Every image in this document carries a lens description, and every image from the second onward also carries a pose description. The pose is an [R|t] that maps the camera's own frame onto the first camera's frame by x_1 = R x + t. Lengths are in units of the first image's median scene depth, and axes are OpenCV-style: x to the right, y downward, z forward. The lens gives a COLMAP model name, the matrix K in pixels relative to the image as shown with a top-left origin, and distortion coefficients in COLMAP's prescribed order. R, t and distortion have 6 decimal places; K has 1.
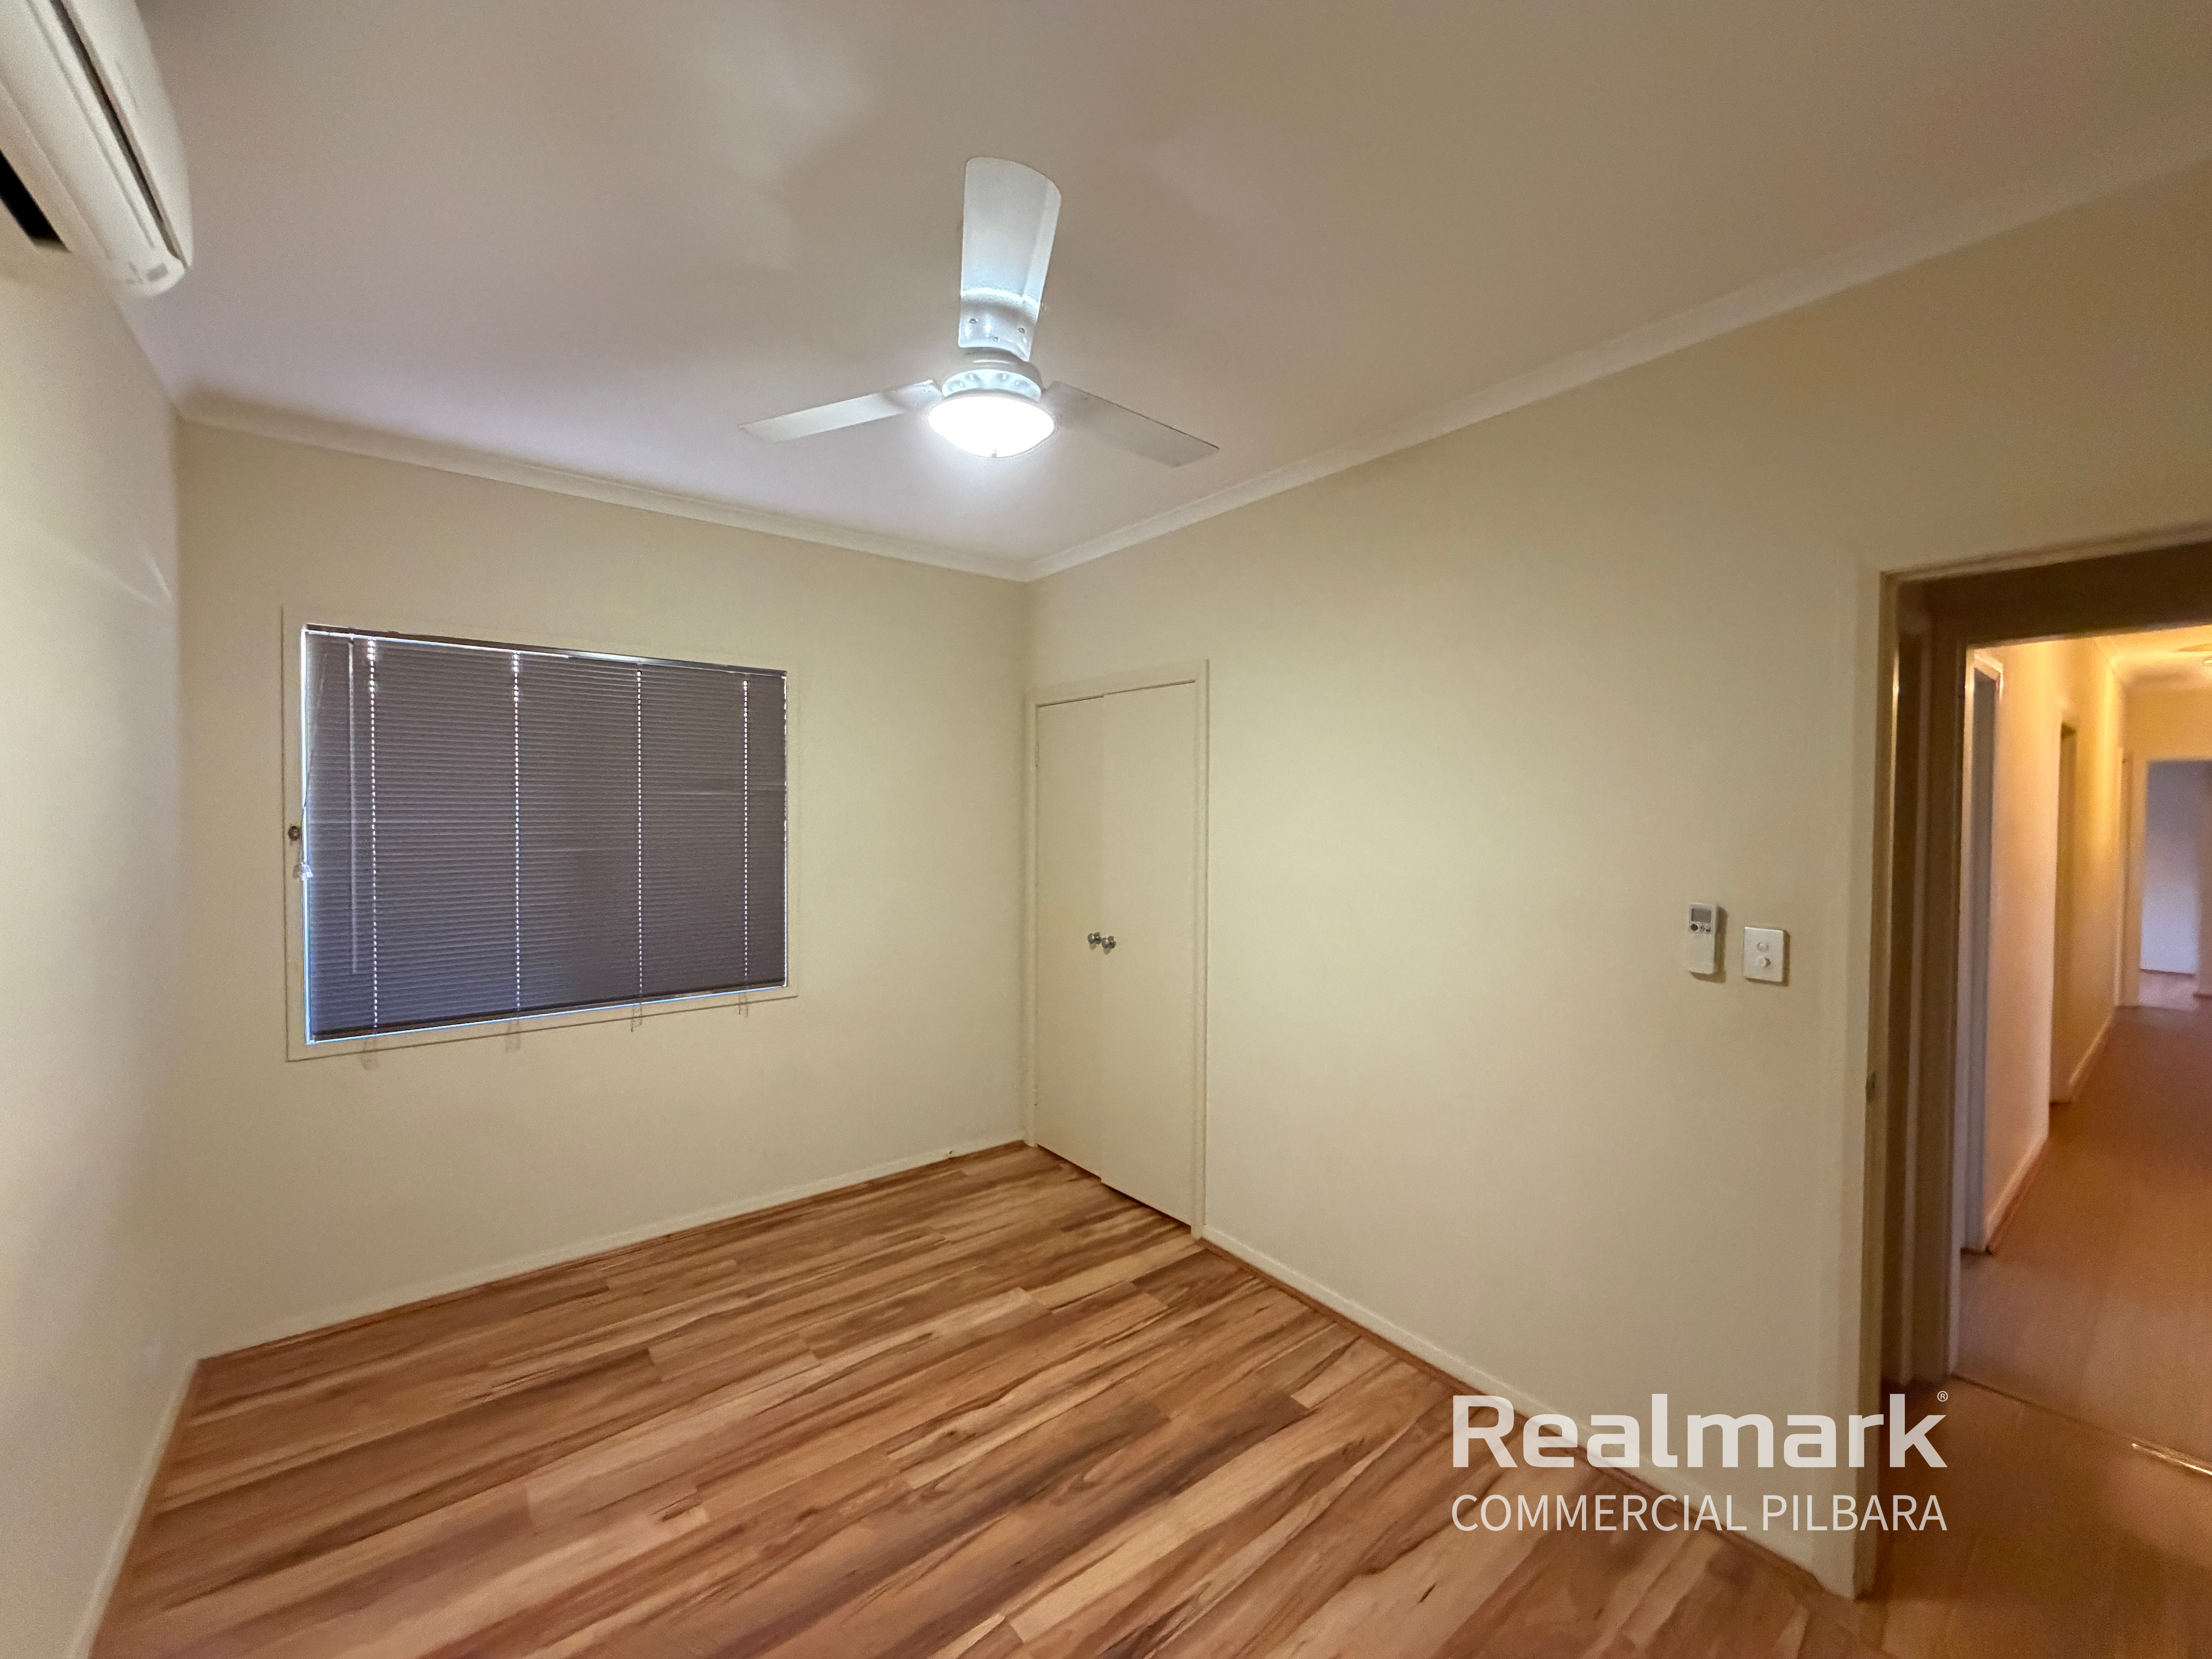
lens RADIAL K [[875.5, 0, 1106.0], [0, 875.5, 829.5], [0, 0, 1]] dist [0.000956, 0.000060]
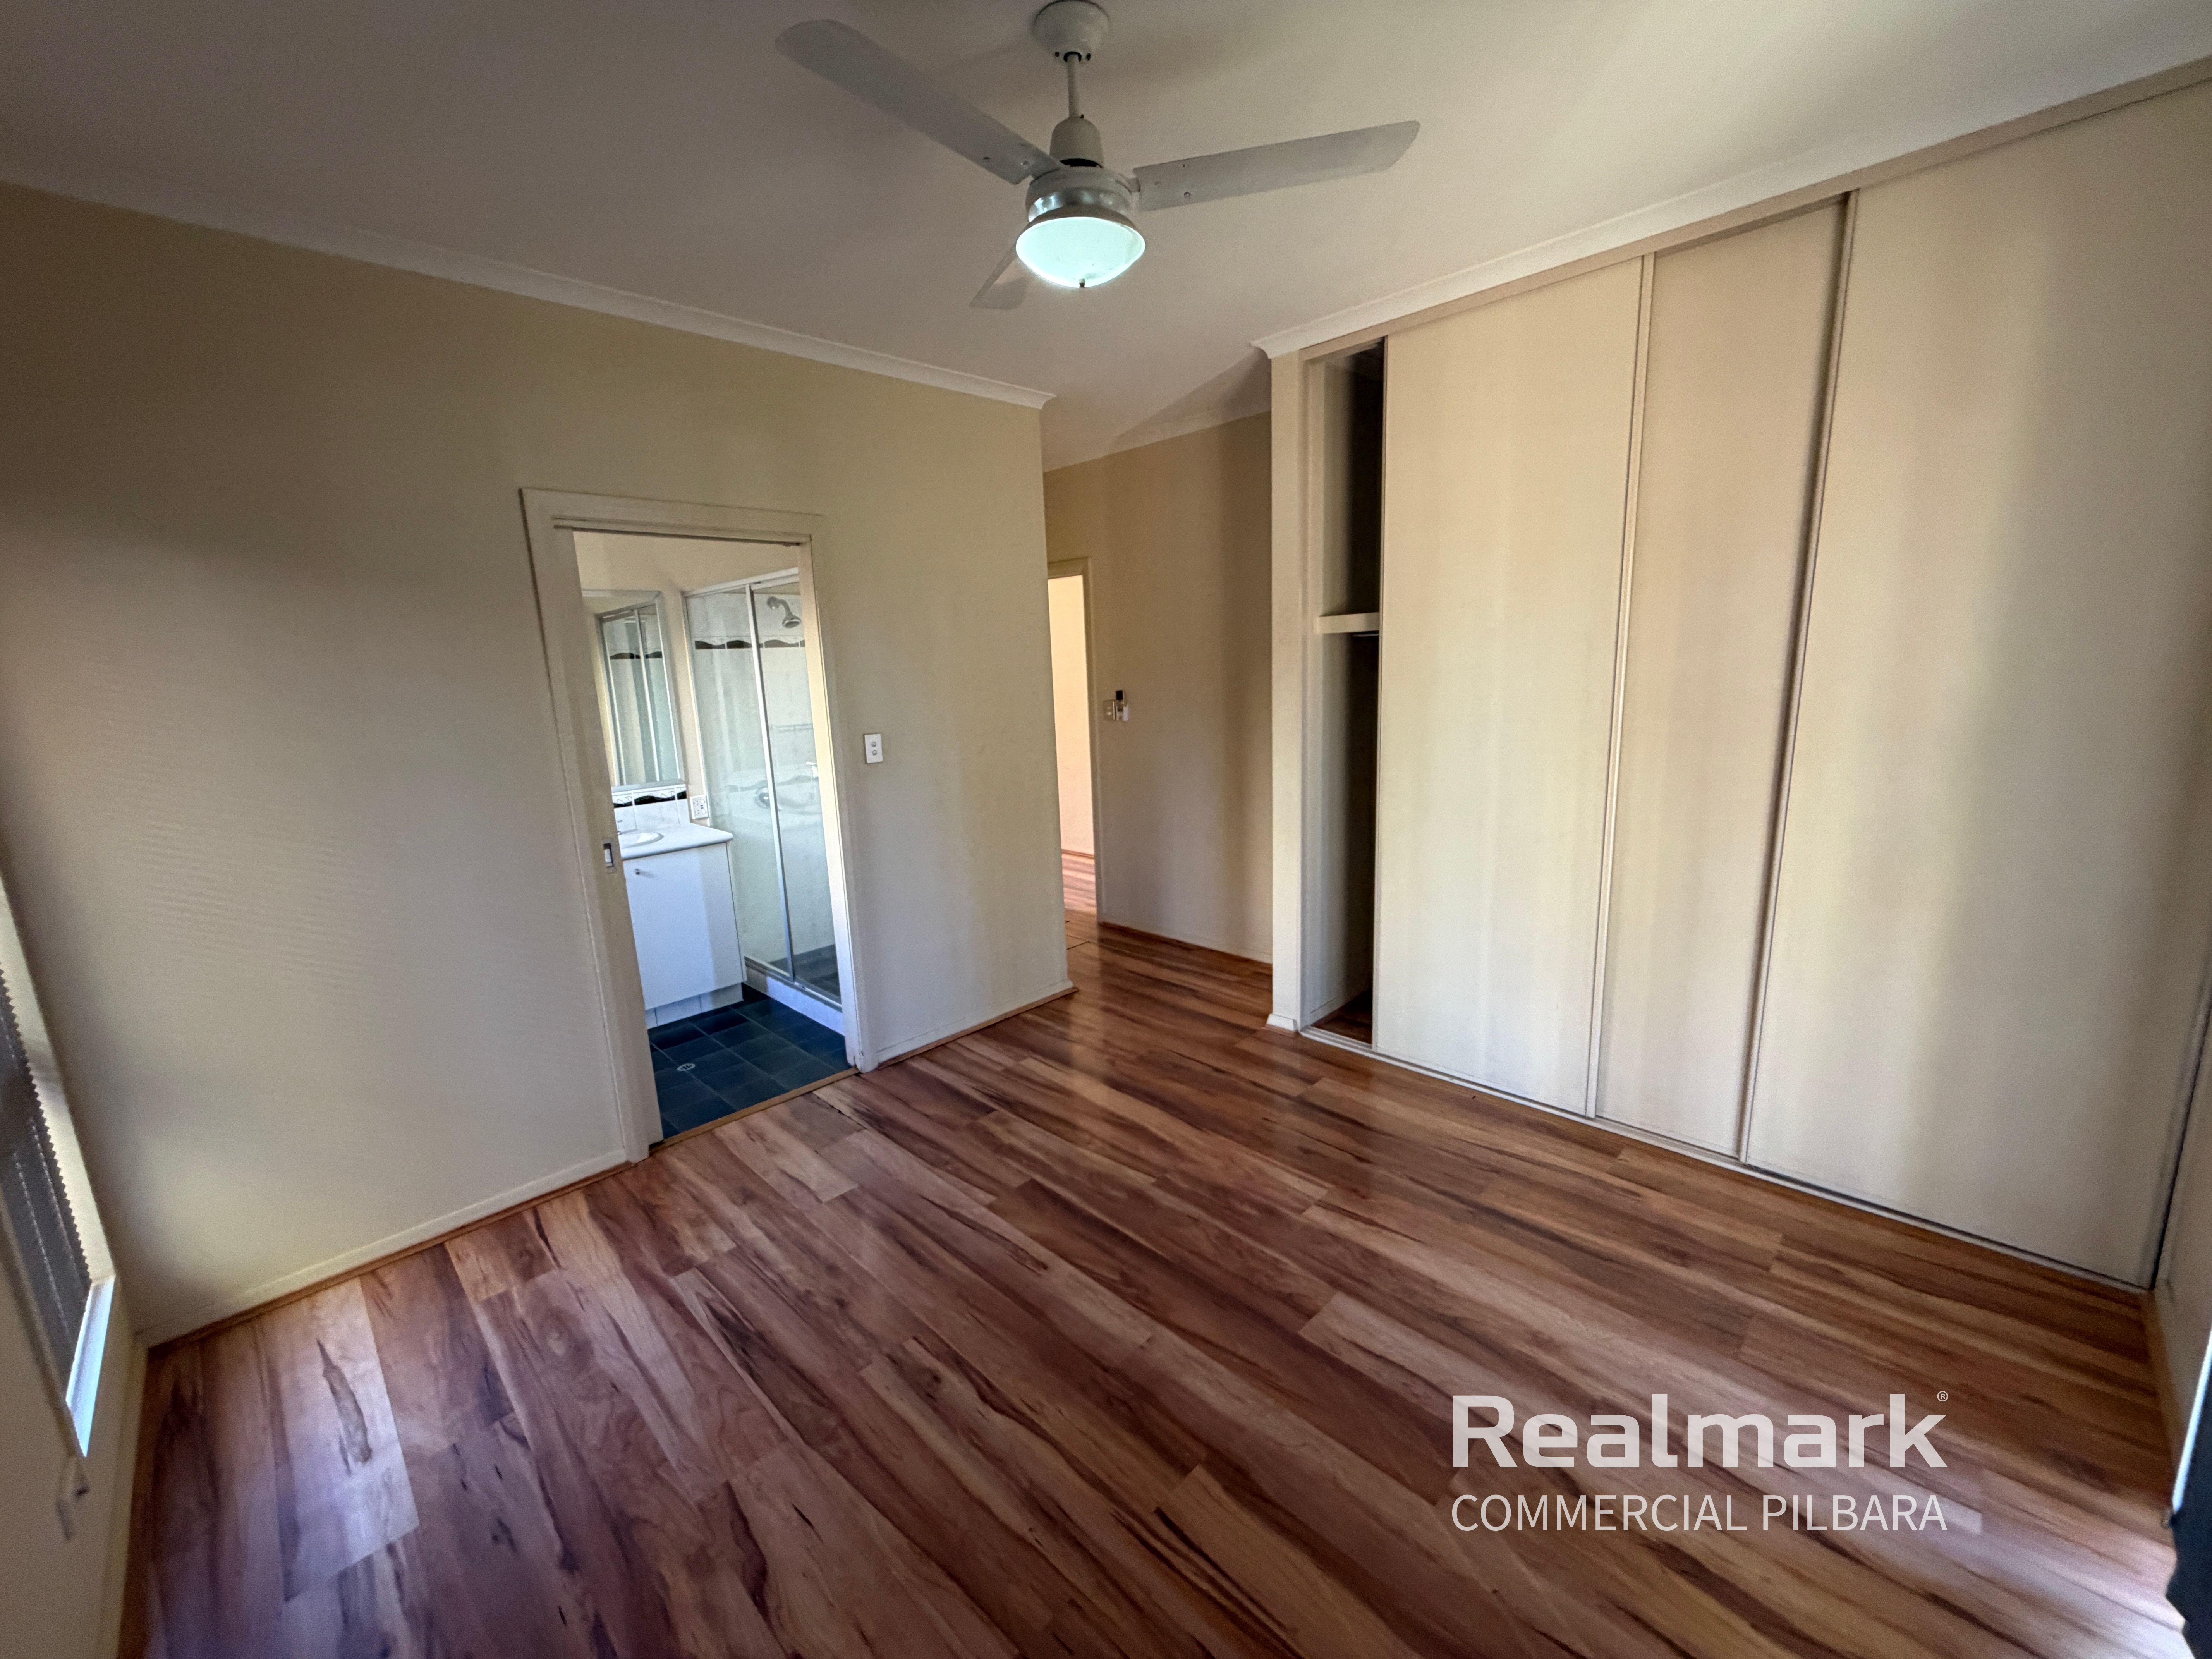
lens RADIAL K [[875.5, 0, 1106.0], [0, 875.5, 829.5], [0, 0, 1]] dist [0.000956, 0.000060]
pose [[0.116992, 0.175253, -0.977547, 0.587810], [0.016872, 0.983814, 0.178396, -0.015871], [0.992989, -0.037364, 0.112142, 1.040020]]
